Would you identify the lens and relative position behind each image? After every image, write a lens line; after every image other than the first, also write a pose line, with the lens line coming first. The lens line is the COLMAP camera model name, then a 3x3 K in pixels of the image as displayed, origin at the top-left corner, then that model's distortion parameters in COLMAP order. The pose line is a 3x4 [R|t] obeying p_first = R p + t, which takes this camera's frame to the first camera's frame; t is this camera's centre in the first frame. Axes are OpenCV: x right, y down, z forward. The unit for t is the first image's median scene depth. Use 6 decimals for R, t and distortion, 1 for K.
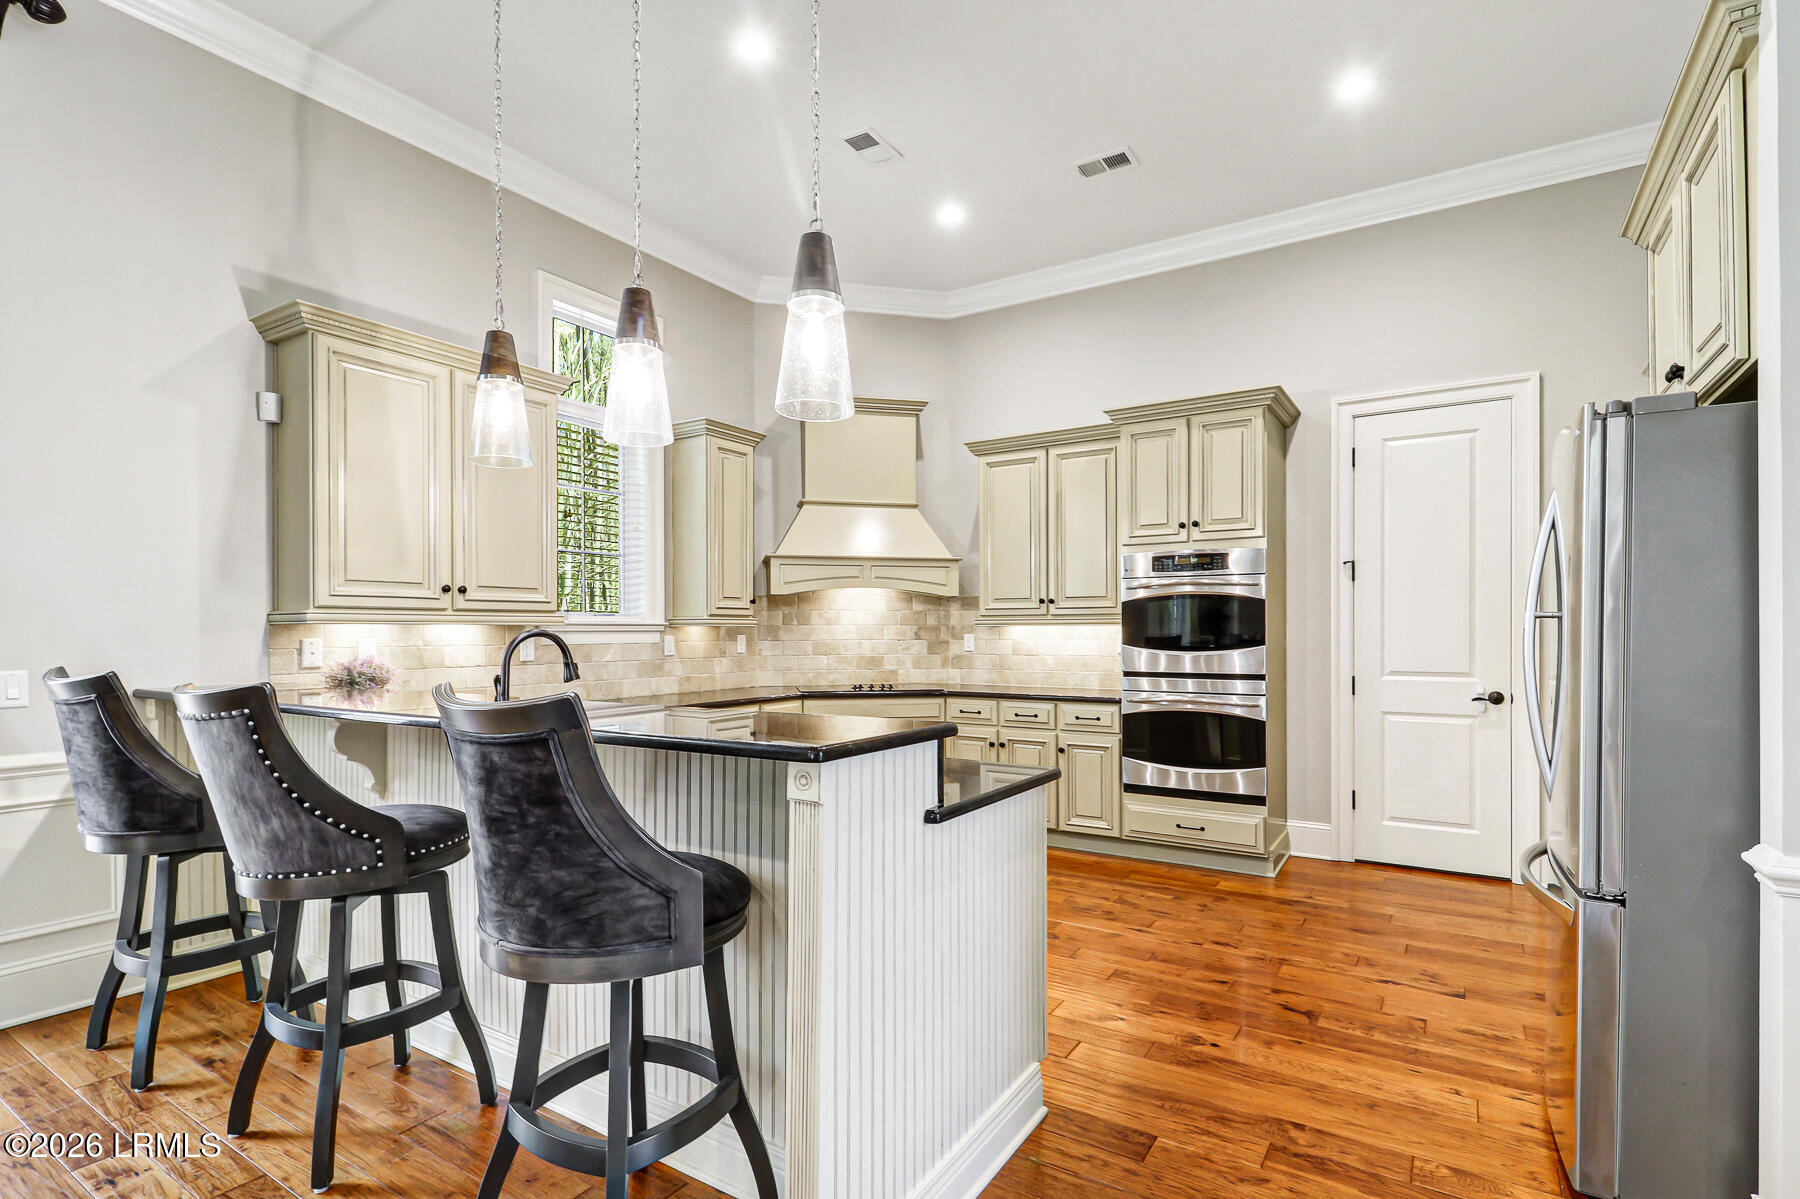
lens RADIAL K [[862.9, 0, 916.8], [0, 862.9, 630.8], [0, 0, 1]] dist [0.007394, -0.005063]
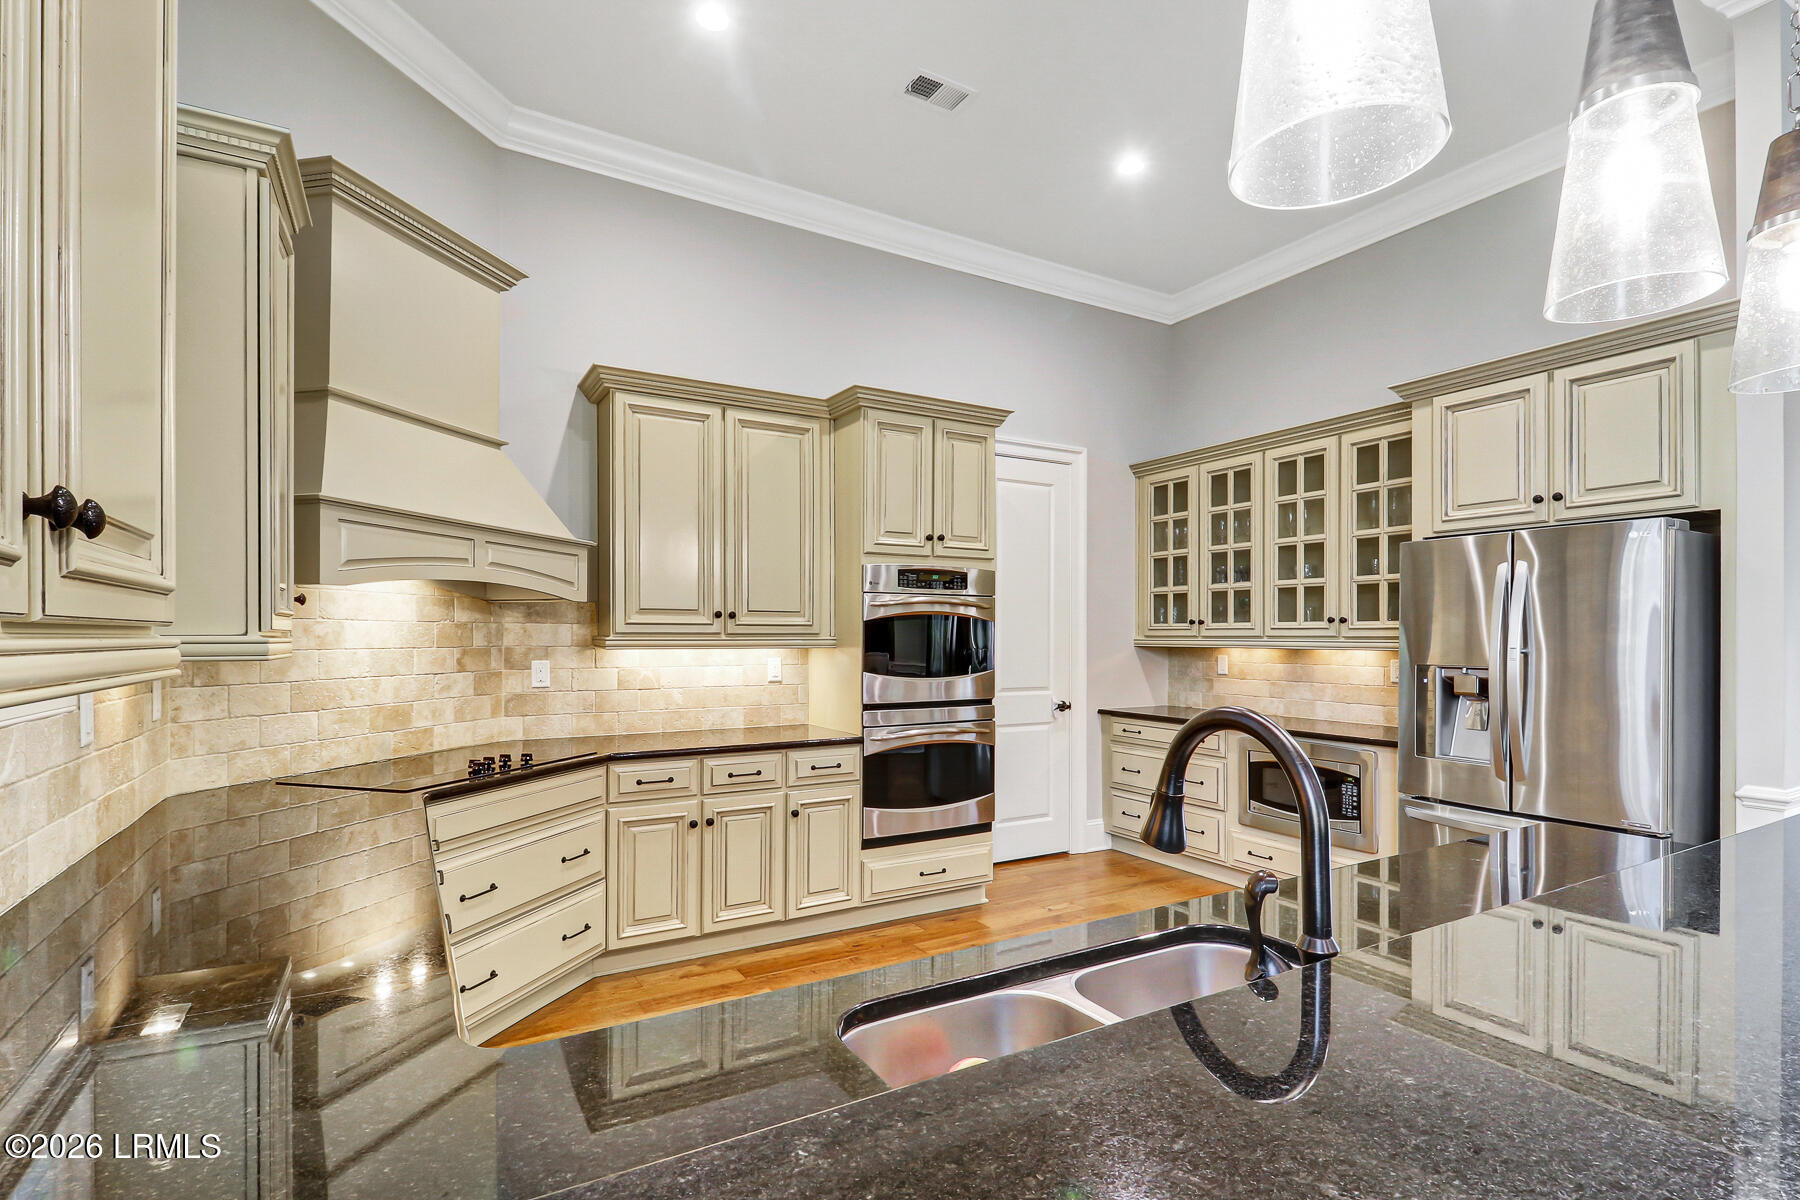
lens RADIAL K [[862.9, 0, 909.4], [0, 862.9, 631.5], [0, 0, 1]] dist [0.007394, -0.005063]
pose [[0.455776, 0.007302, 0.890064, -0.460214], [-0.002727, 0.999973, -0.006807, -0.016760], [-0.890090, 0.000675, 0.455784, 0.560361]]
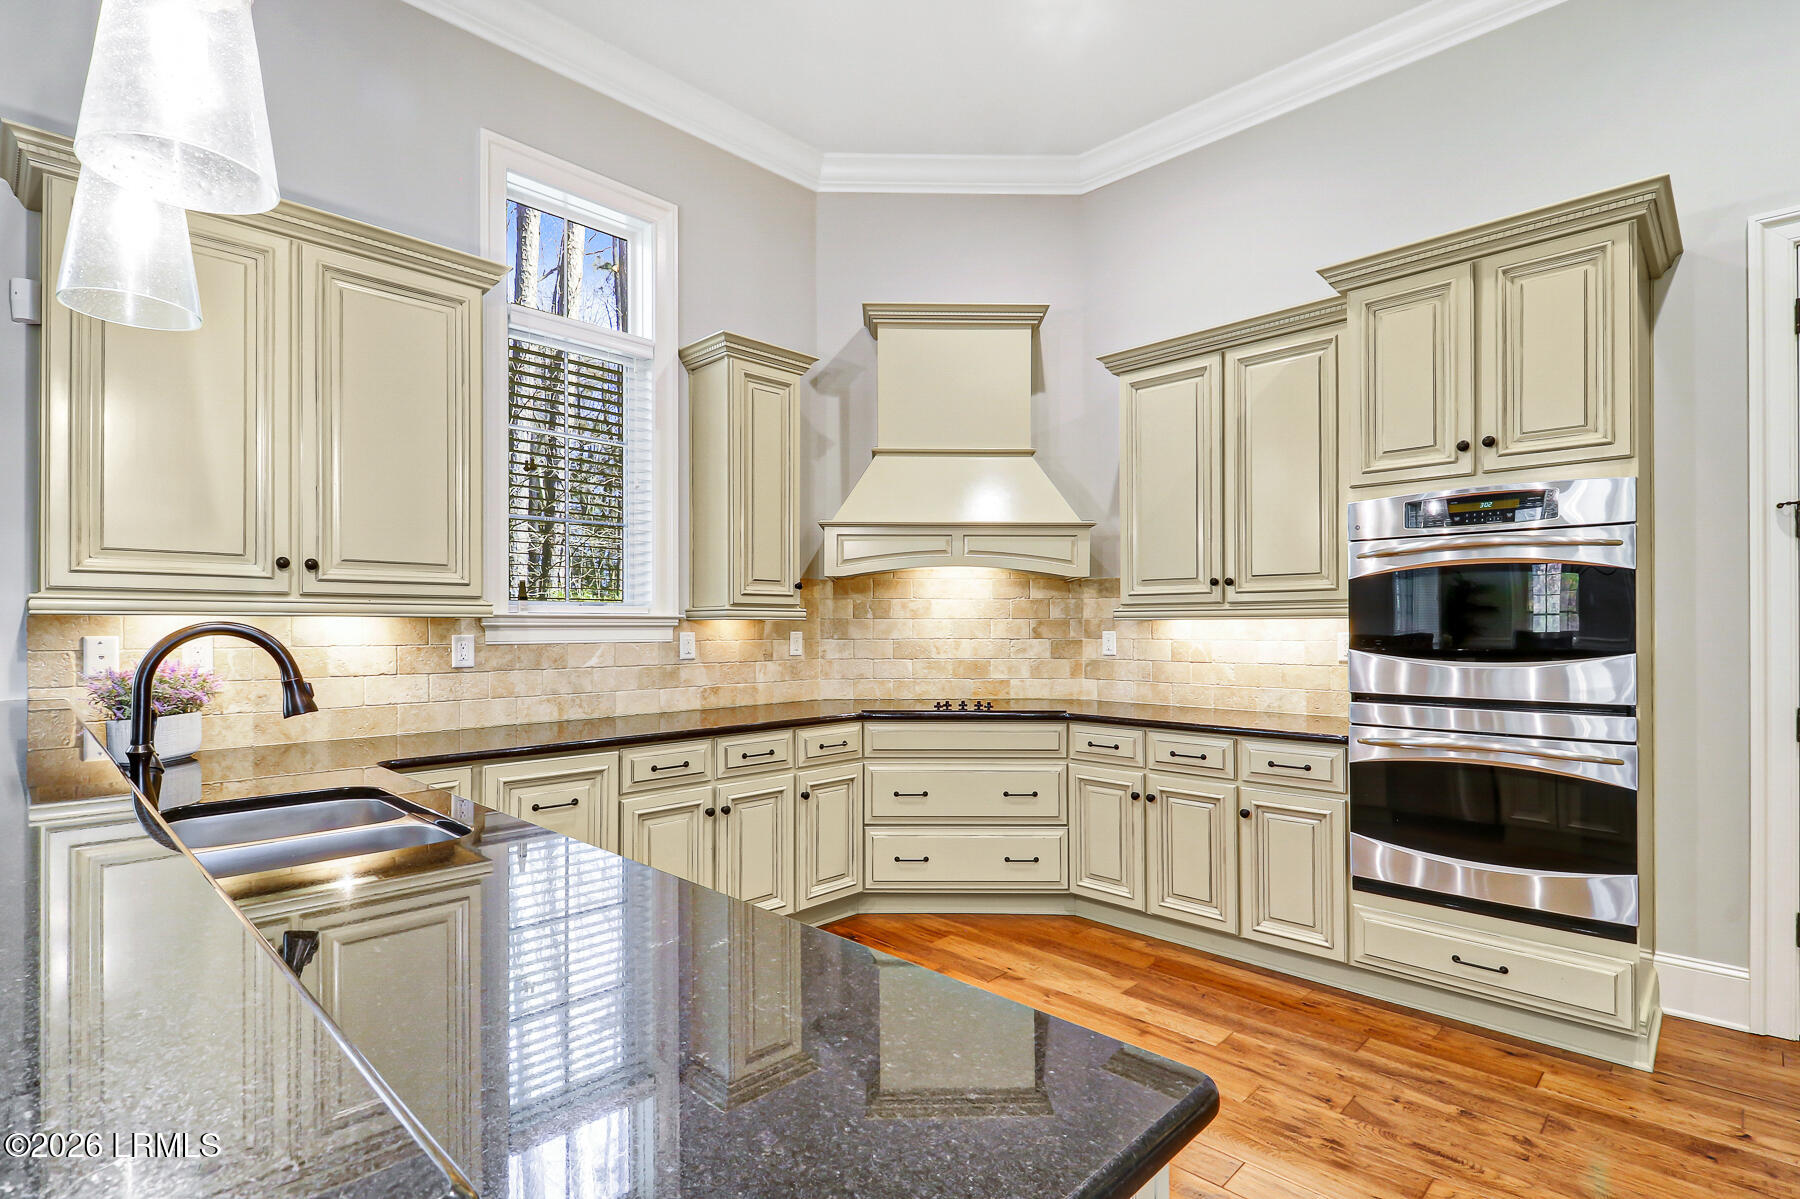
lens RADIAL K [[862.9, 0, 907.2], [0, 862.9, 623.1], [0, 0, 1]] dist [0.007394, -0.005063]
pose [[0.977419, 0.000487, -0.211312, 0.057737], [-0.001414, 0.999990, -0.004236, 0.000557], [0.211307, 0.004439, 0.977410, 0.319921]]
